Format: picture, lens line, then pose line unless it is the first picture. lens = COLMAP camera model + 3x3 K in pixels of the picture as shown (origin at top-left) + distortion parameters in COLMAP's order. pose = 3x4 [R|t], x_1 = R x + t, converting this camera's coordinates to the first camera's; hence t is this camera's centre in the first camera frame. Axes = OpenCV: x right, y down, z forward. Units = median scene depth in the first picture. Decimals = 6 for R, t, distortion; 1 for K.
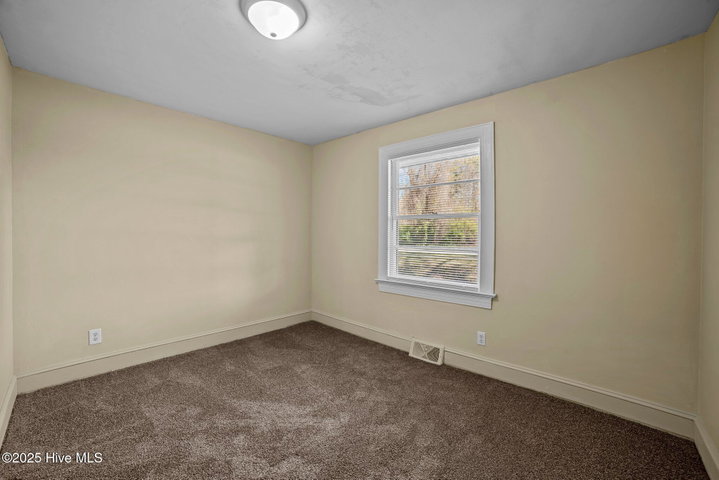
lens RADIAL K [[285.6, 0, 363.3], [0, 285.6, 234.2], [0, 0, 1]] dist [-0.011281, 0.000983]
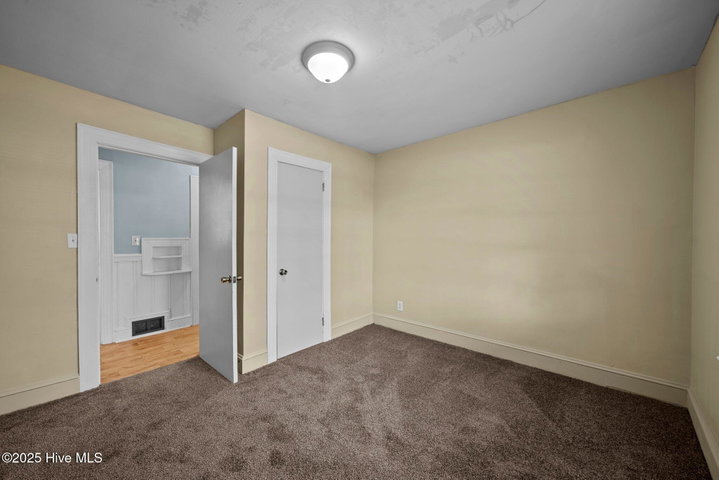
lens RADIAL K [[285.6, 0, 360.0], [0, 285.6, 243.4], [0, 0, 1]] dist [-0.011281, 0.000983]
pose [[-0.002248, 0.009422, -0.999953, 0.617105], [0.000746, 0.999955, 0.009420, -0.001023], [0.999997, -0.000725, -0.002255, 0.757943]]
